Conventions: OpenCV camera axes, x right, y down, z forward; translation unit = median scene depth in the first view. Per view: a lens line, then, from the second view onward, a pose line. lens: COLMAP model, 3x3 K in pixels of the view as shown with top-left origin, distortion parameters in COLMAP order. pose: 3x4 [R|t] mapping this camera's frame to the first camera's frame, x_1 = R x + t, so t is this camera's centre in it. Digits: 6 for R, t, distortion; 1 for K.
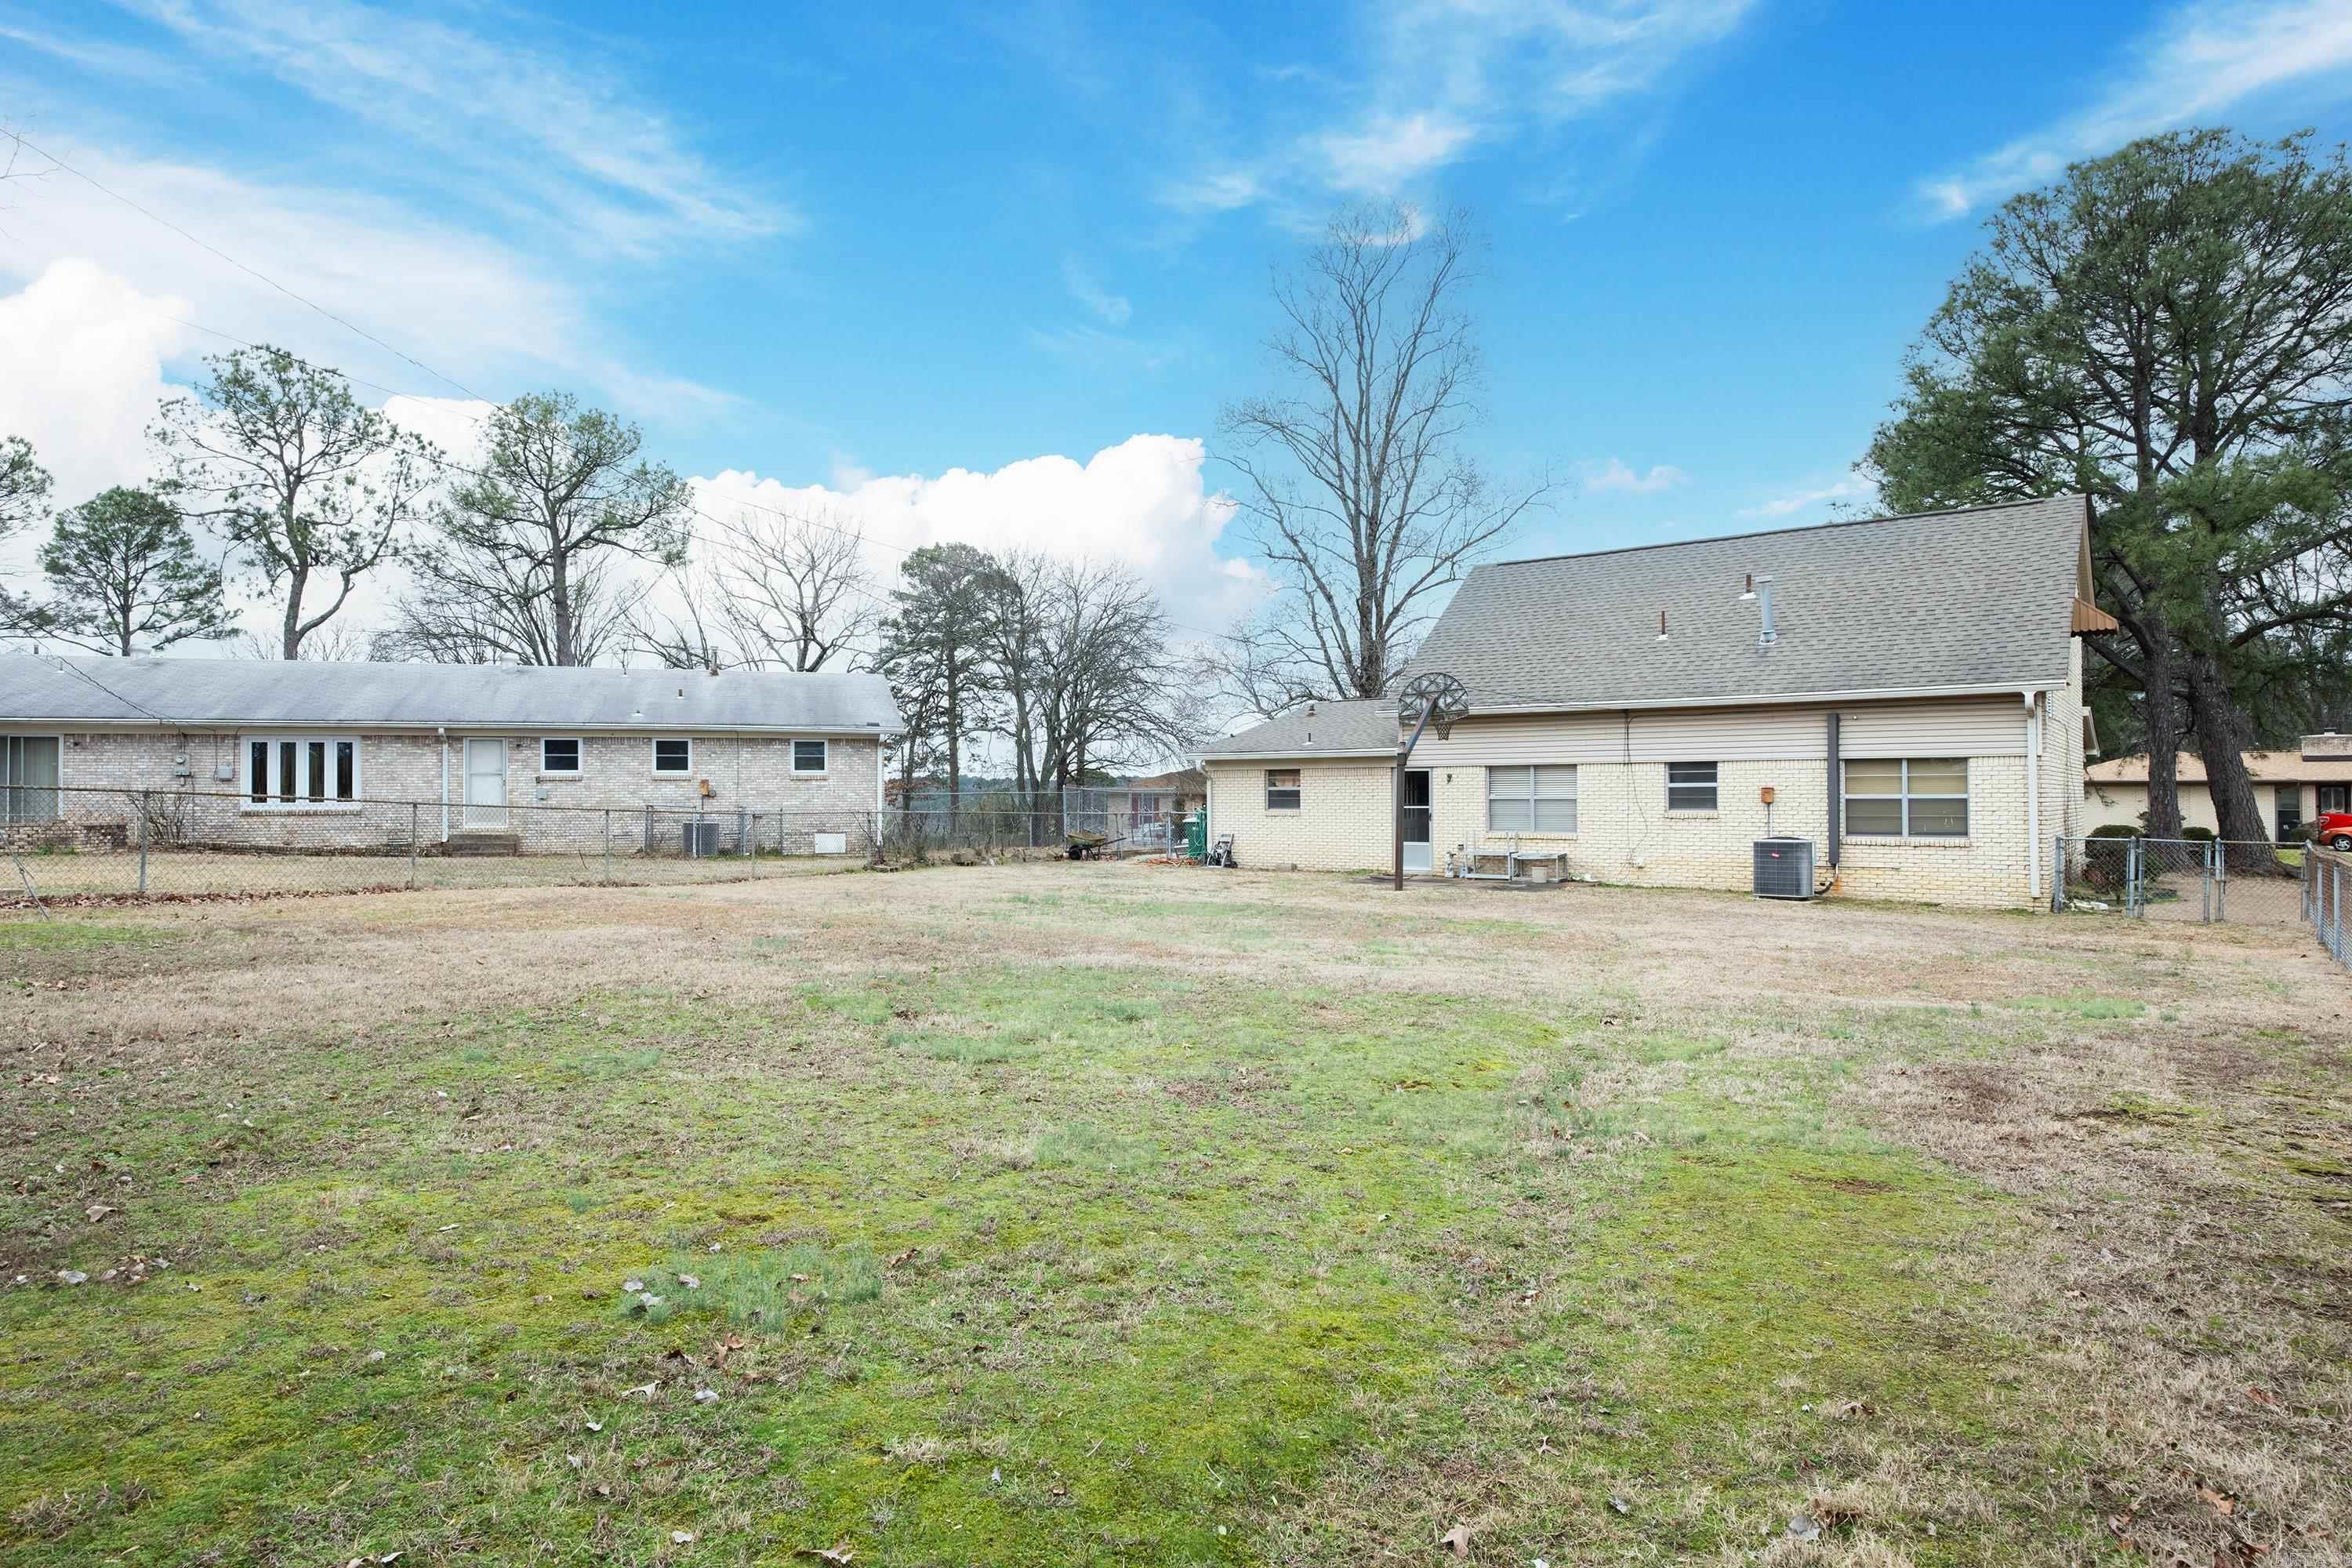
lens RADIAL K [[1299.7, 0, 1181.4], [0, 1299.7, 784.0], [0, 0, 1]] dist [-0.017779, -0.000540]
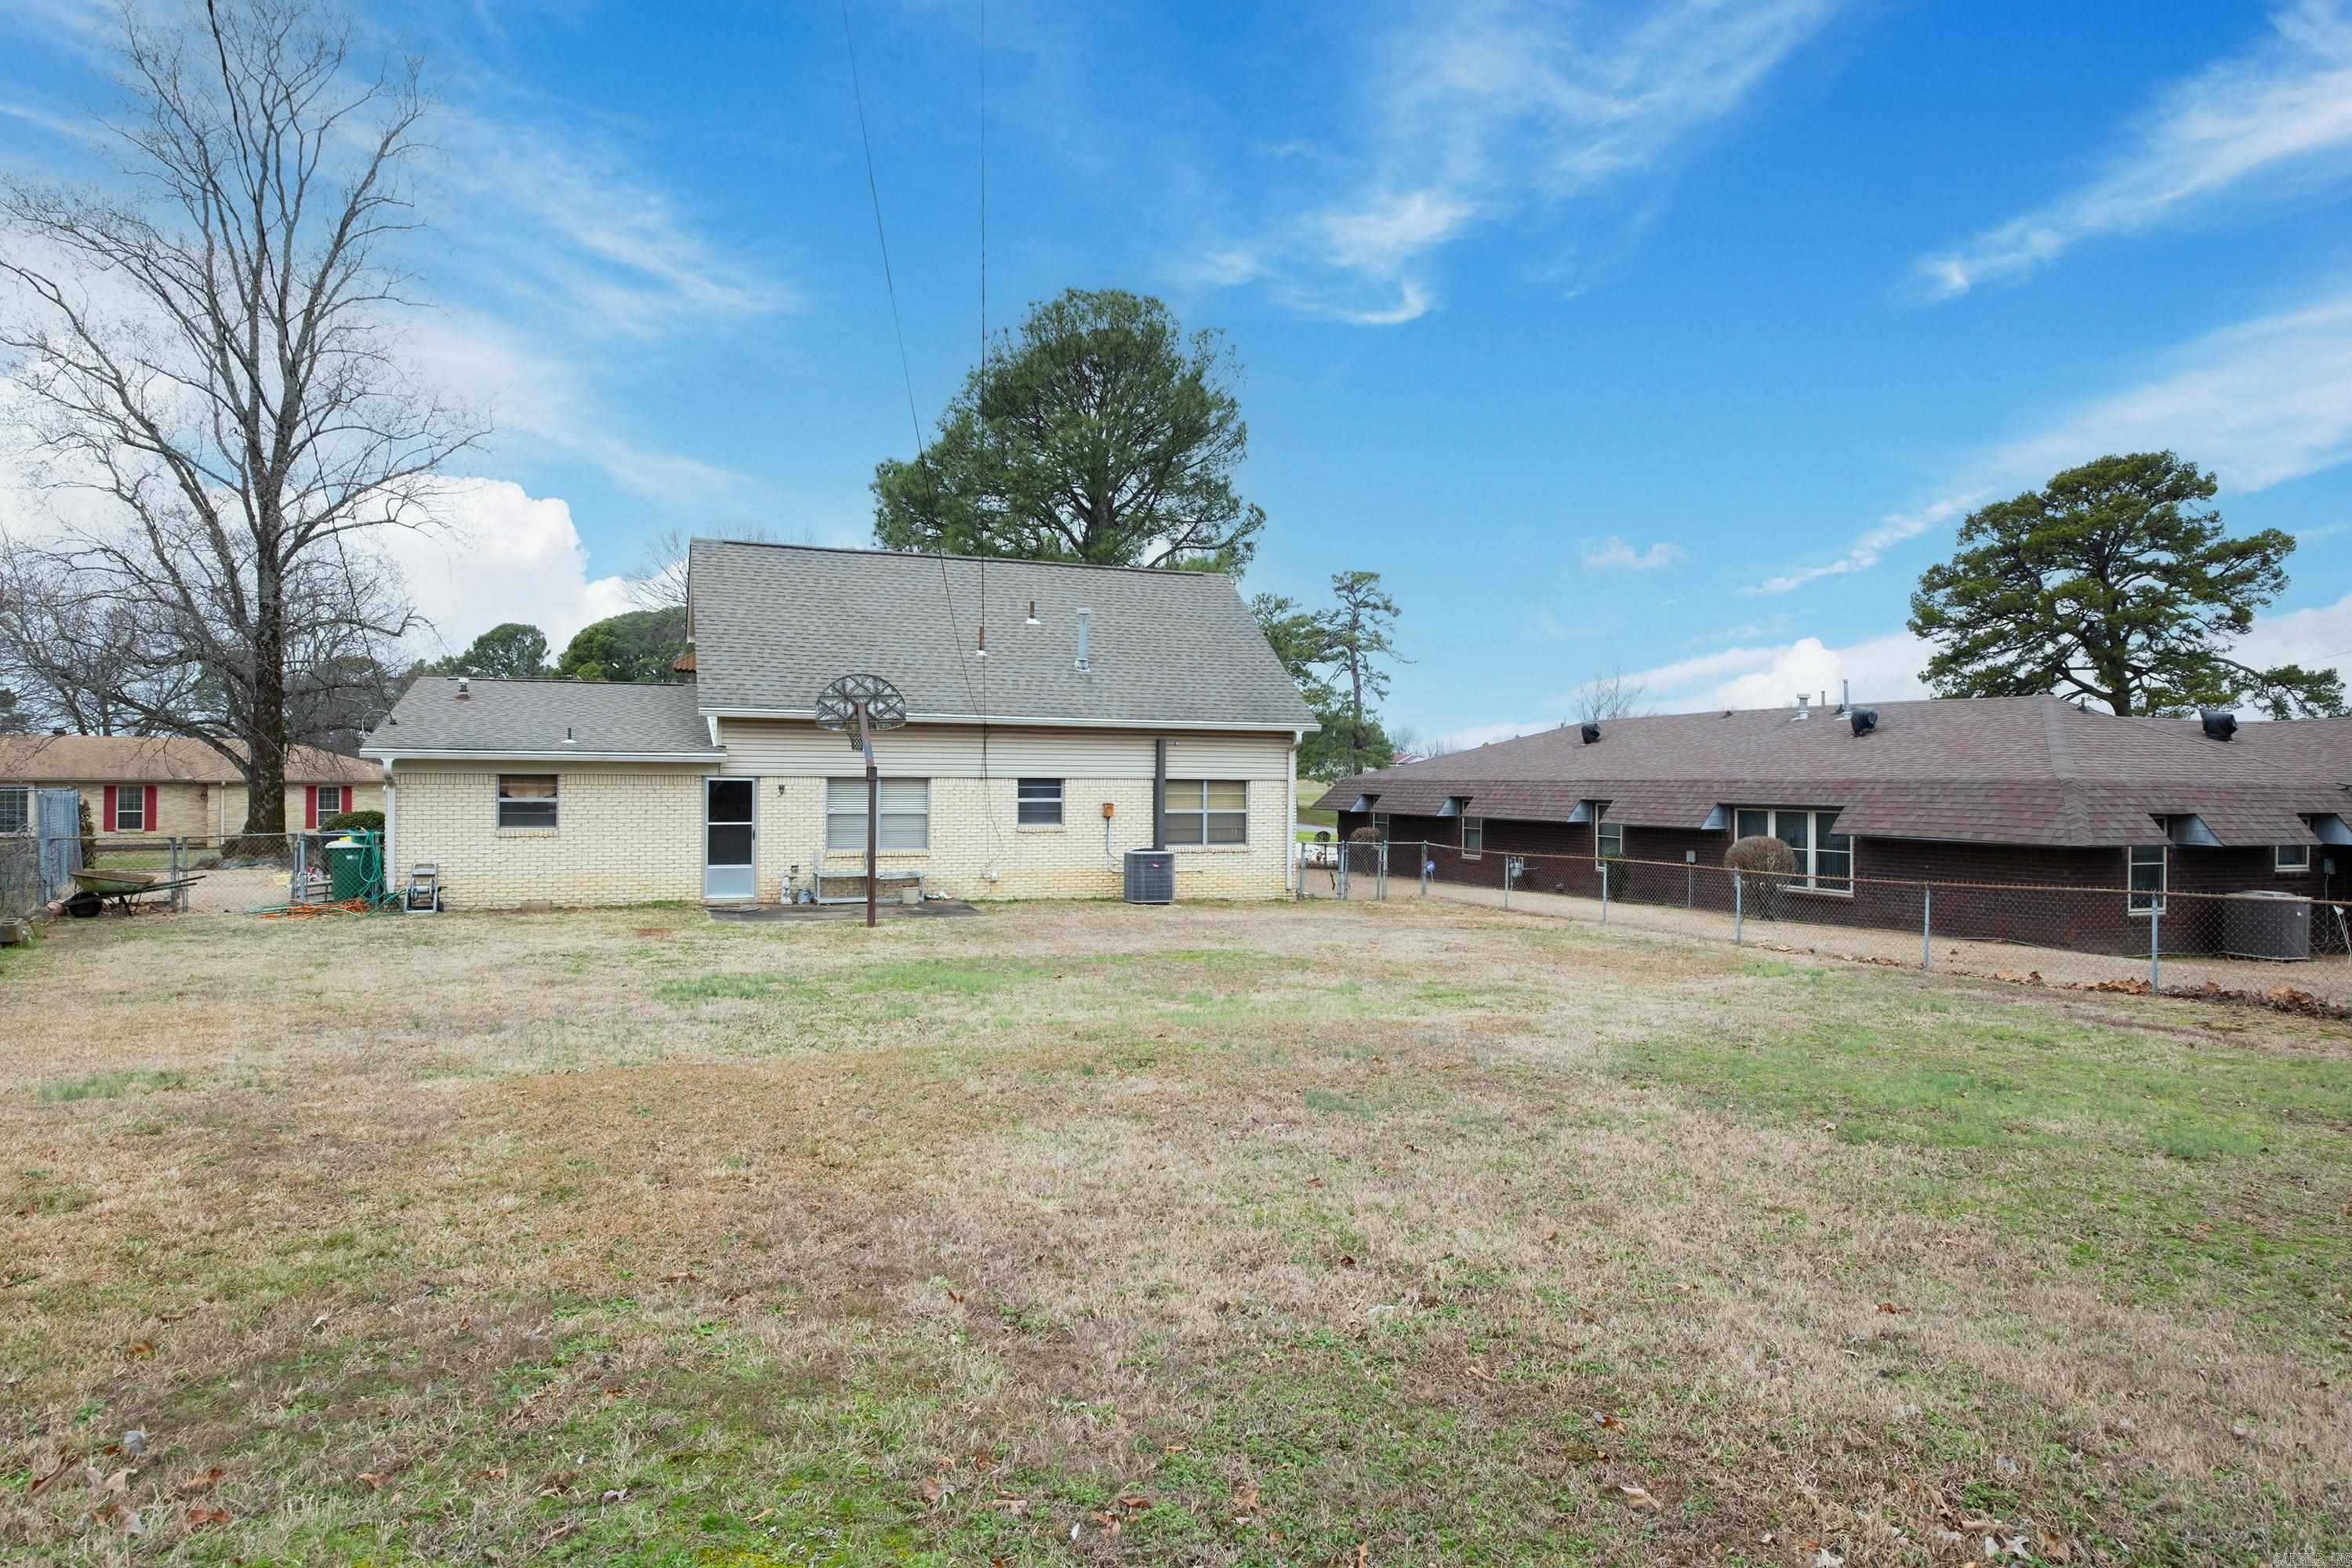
lens RADIAL K [[1299.7, 0, 1180.8], [0, 1299.7, 786.6], [0, 0, 1]] dist [-0.017779, -0.000540]
pose [[0.509076, 0.002865, 0.860717, -0.410110], [-0.017117, 0.999830, 0.006796, -0.017552], [-0.860551, -0.018192, 0.509039, 0.335666]]
